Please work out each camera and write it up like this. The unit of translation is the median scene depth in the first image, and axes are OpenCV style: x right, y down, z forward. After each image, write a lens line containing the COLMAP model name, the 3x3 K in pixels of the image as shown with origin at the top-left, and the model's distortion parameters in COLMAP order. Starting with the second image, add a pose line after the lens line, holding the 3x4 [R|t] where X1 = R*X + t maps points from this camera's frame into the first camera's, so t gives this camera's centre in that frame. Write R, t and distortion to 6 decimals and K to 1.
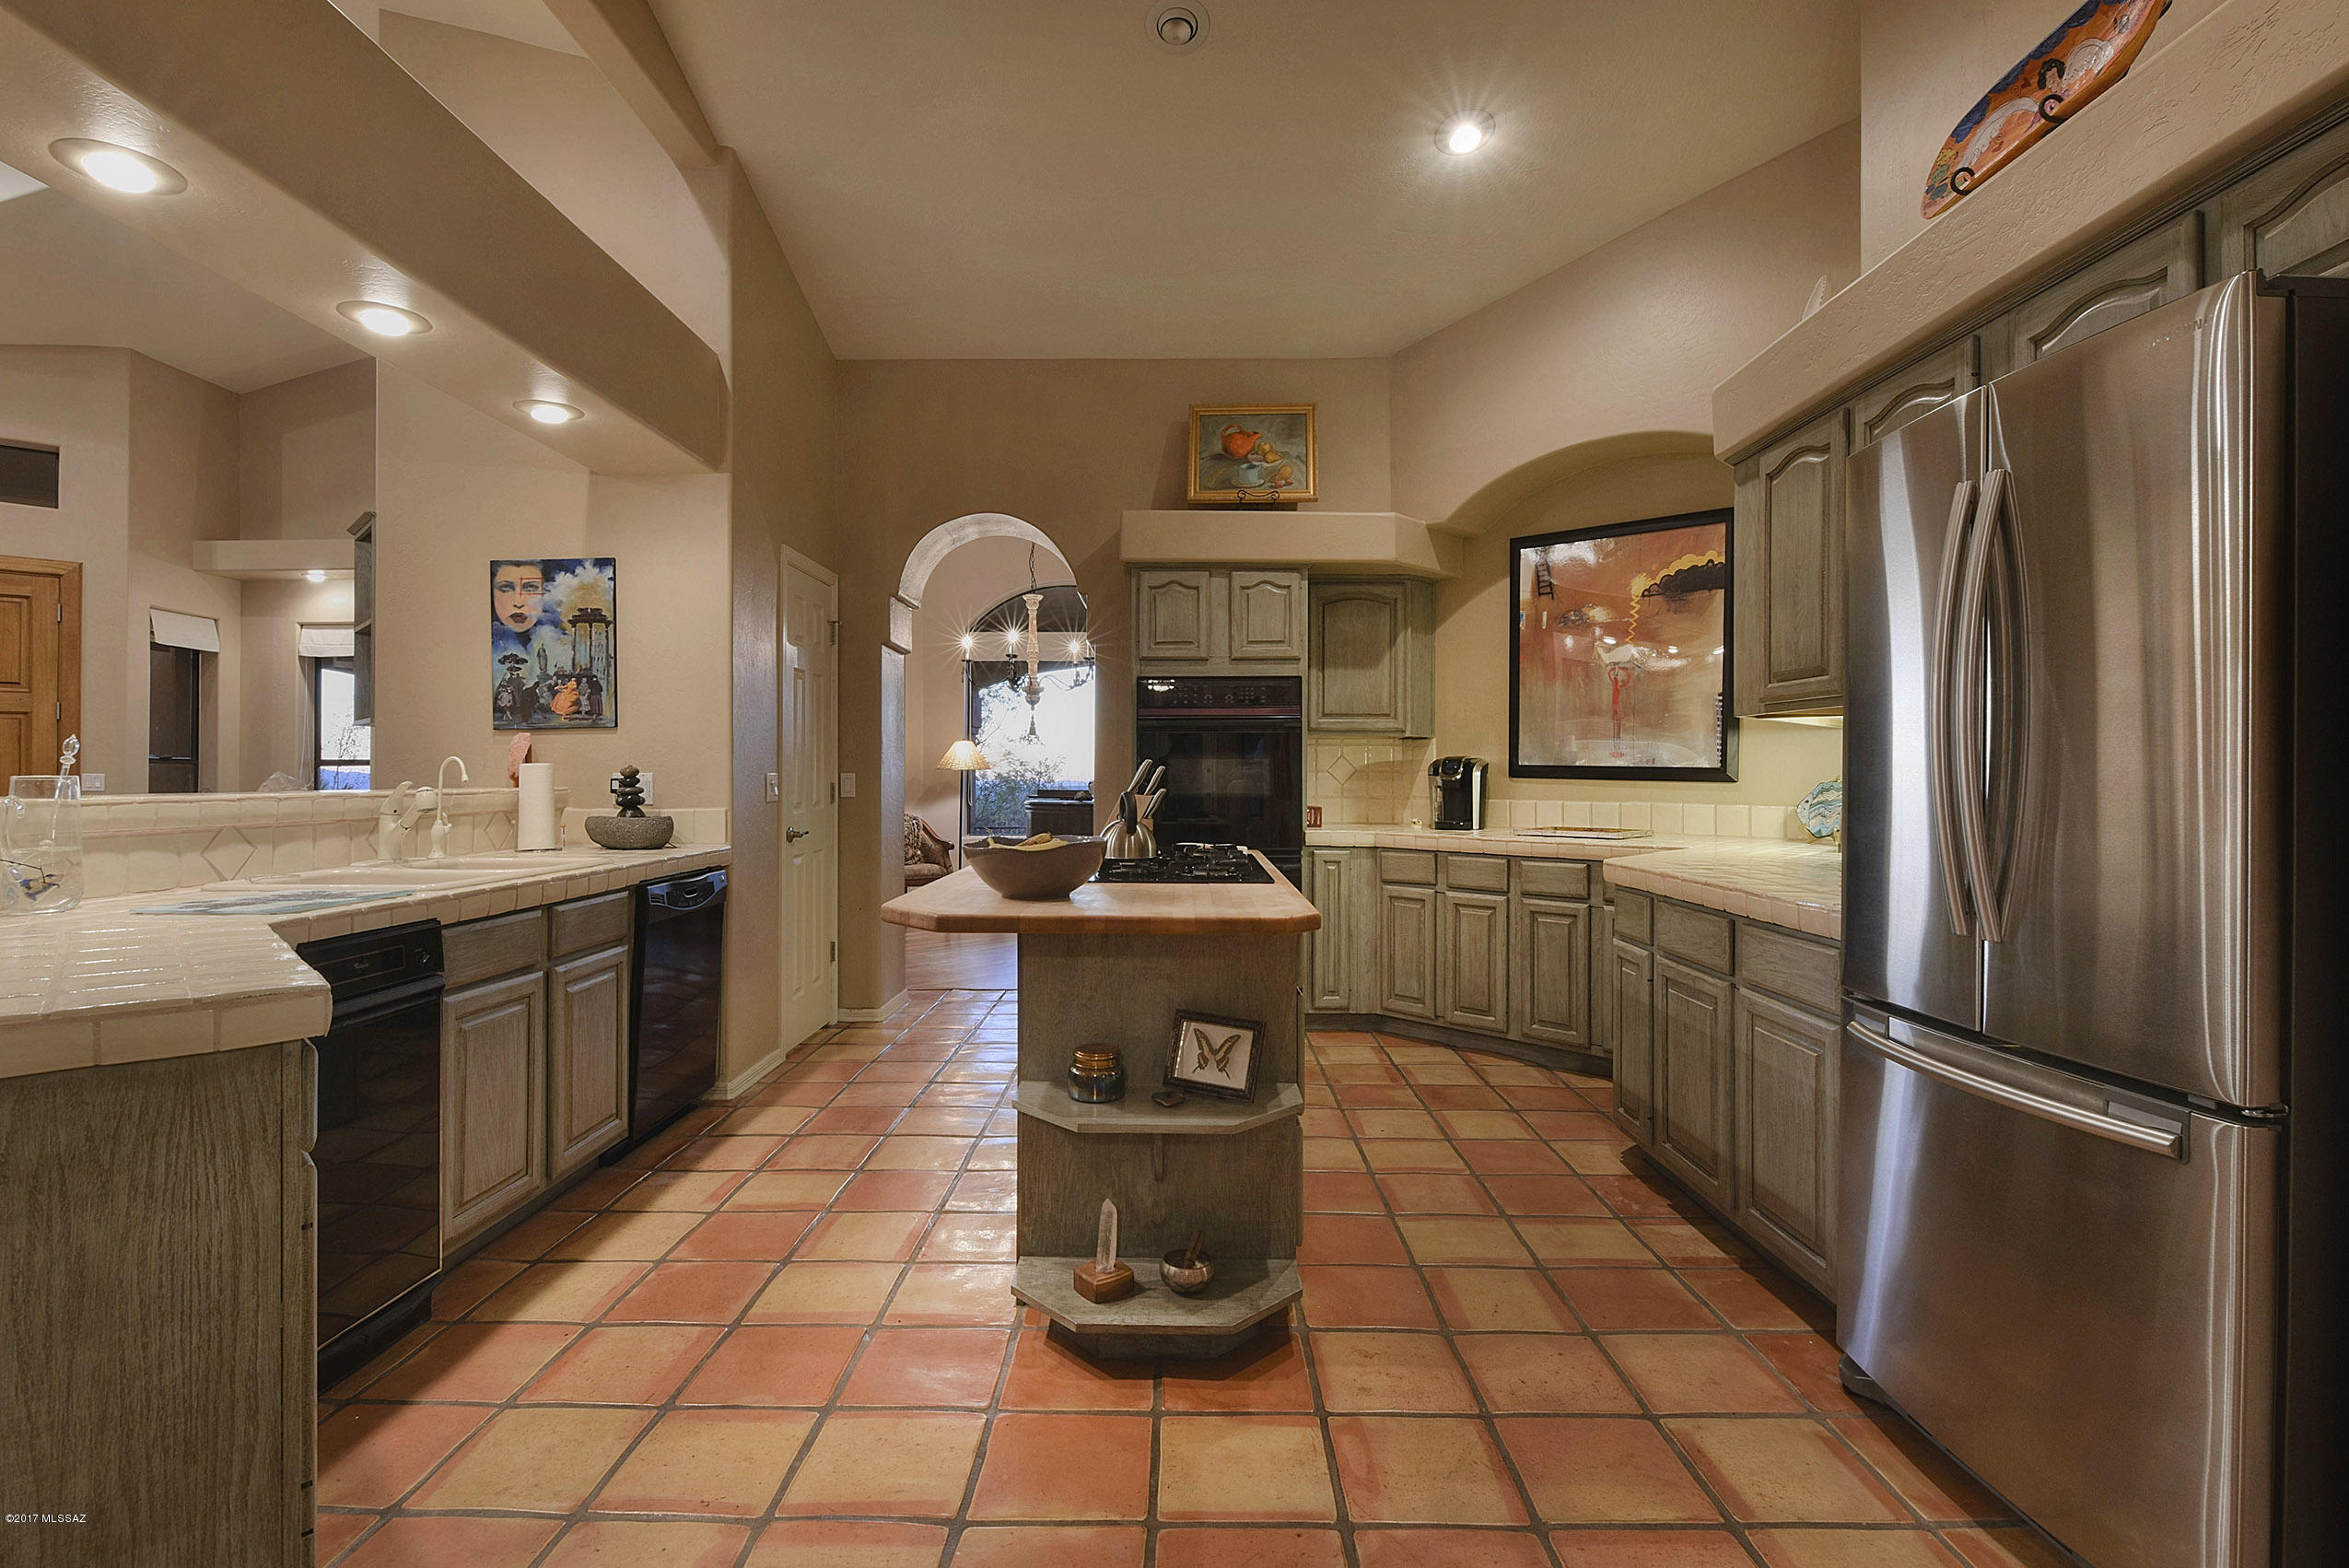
lens RADIAL K [[1052.1, 0, 1192.2], [0, 1052.1, 753.4], [0, 0, 1]] dist [0.000383, -0.009968]
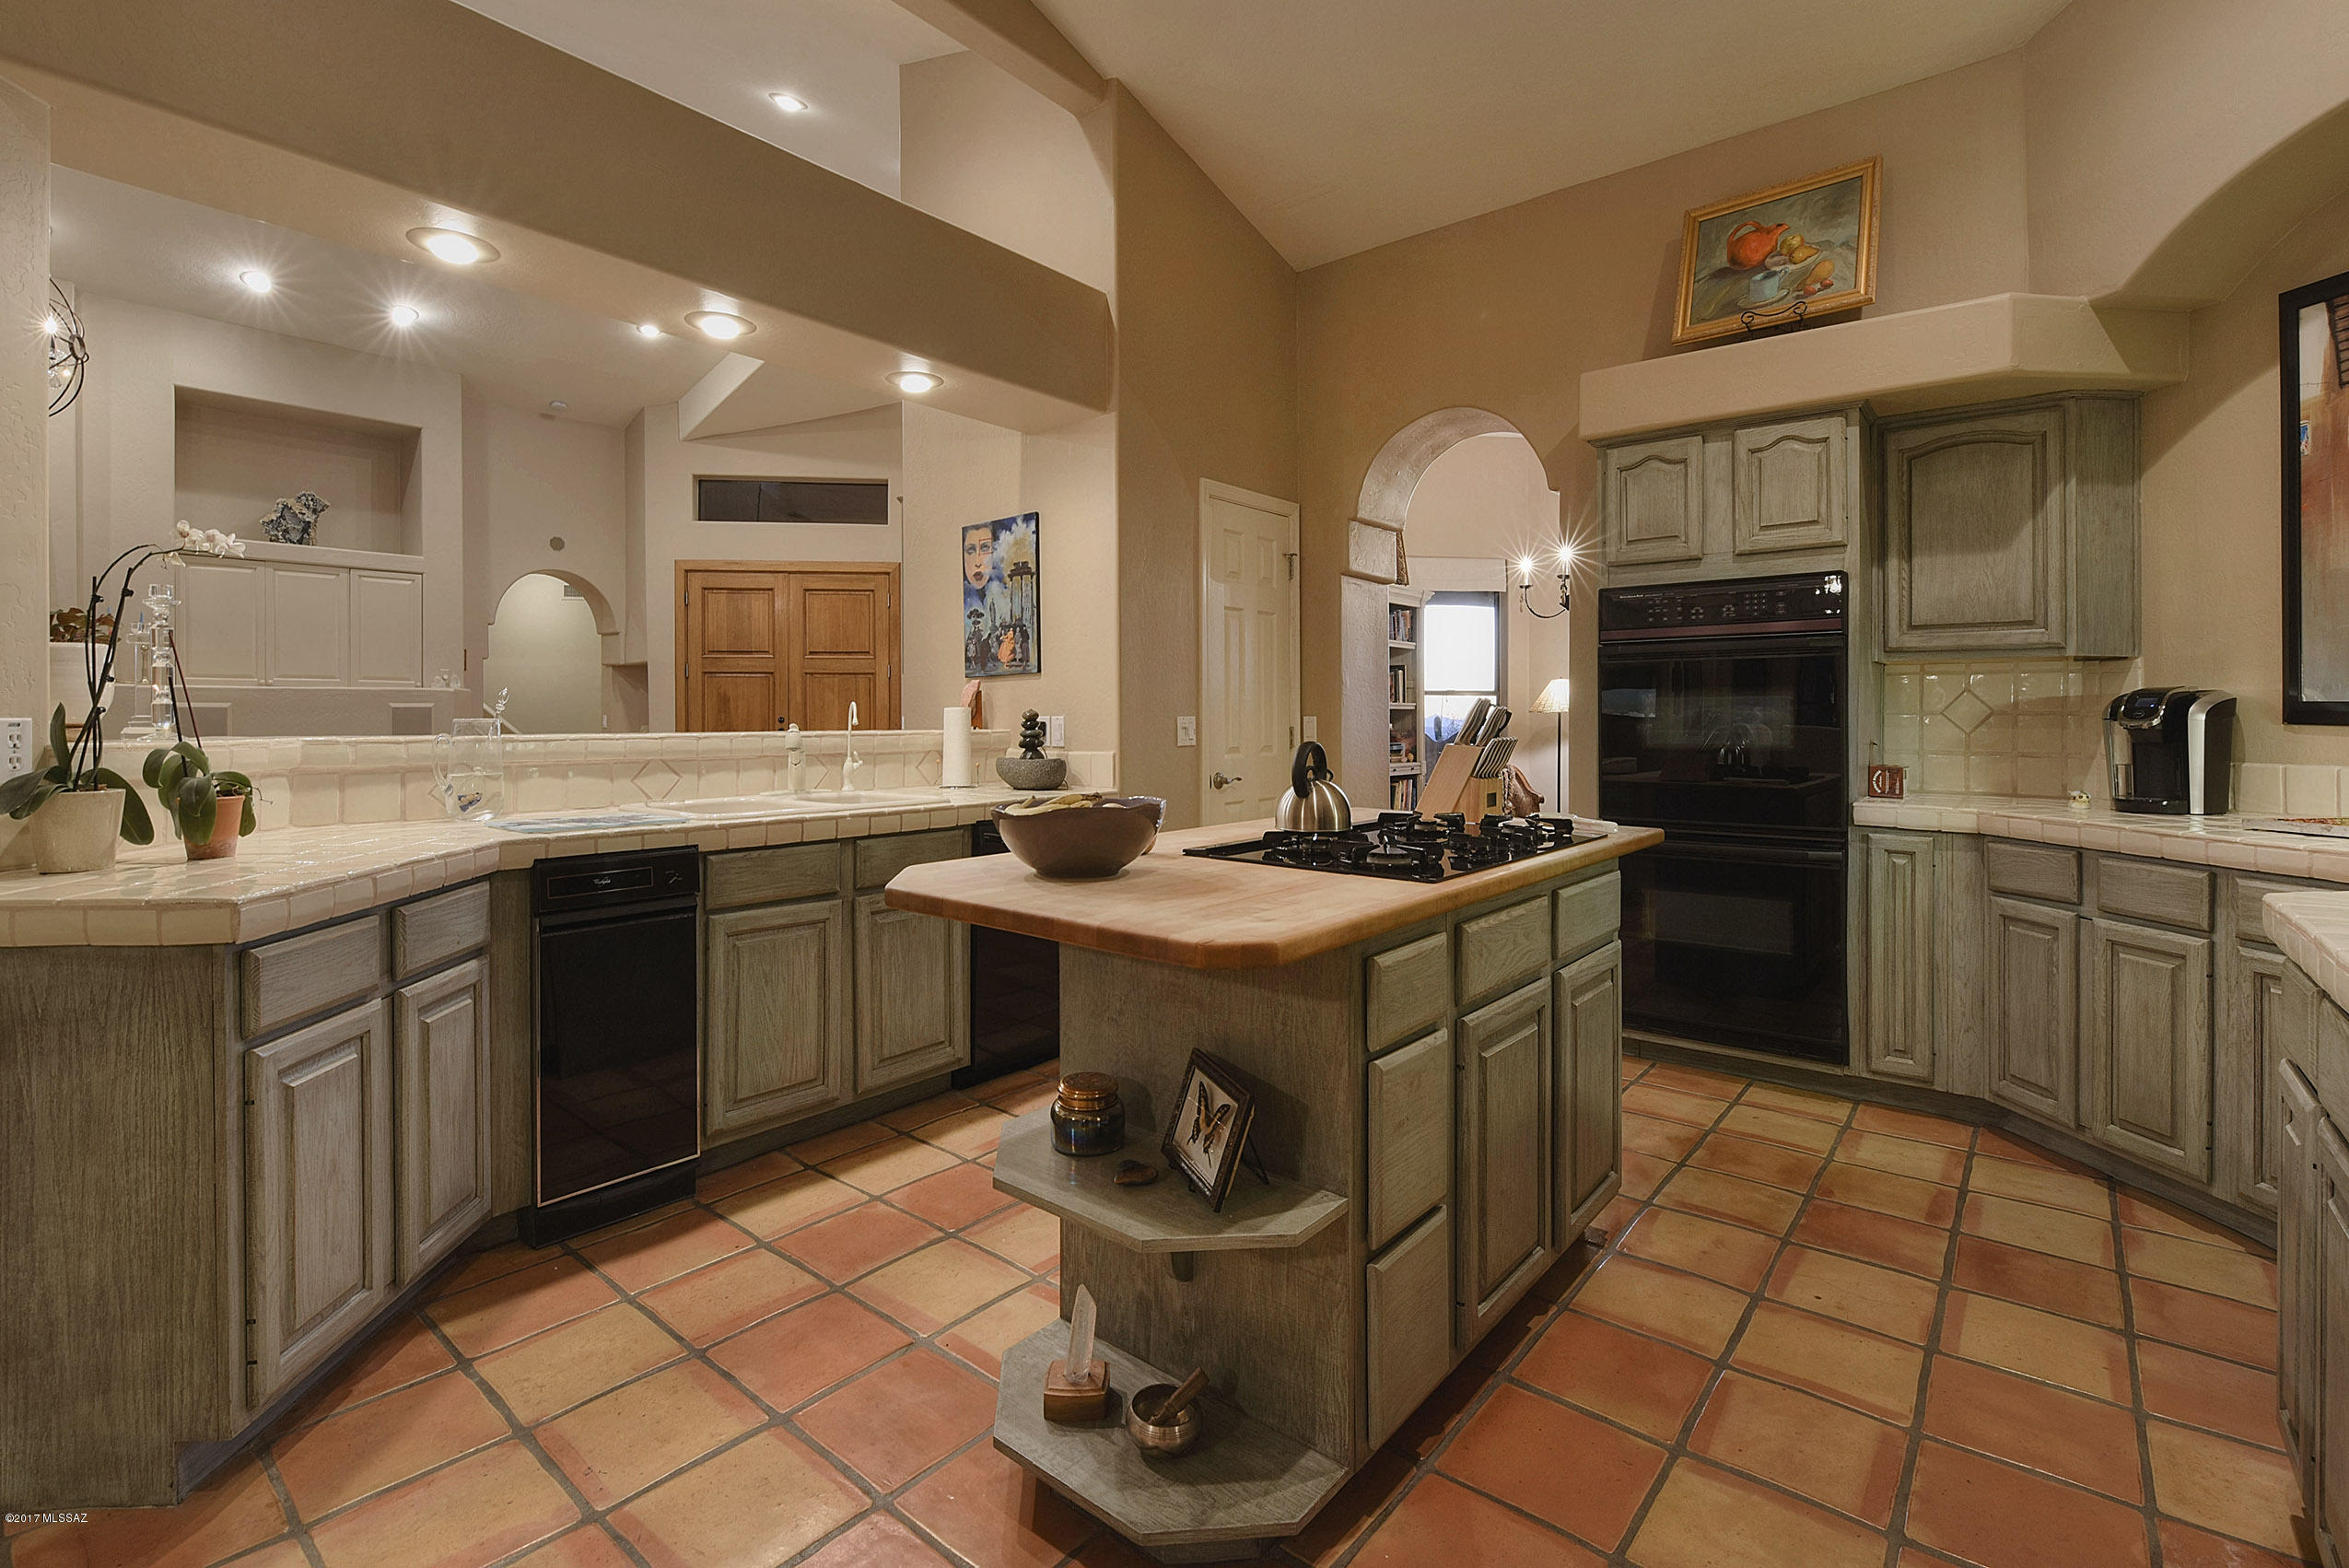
lens RADIAL K [[1091.5, 0, 1174.6], [0, 1091.5, 710.5], [0, 0, 1]] dist [0.003017, -0.012249]
pose [[0.782403, -0.003412, -0.622763, 0.236103], [0.011923, 0.999884, 0.009501, 0.003994], [0.622659, -0.014859, 0.782353, 0.226506]]
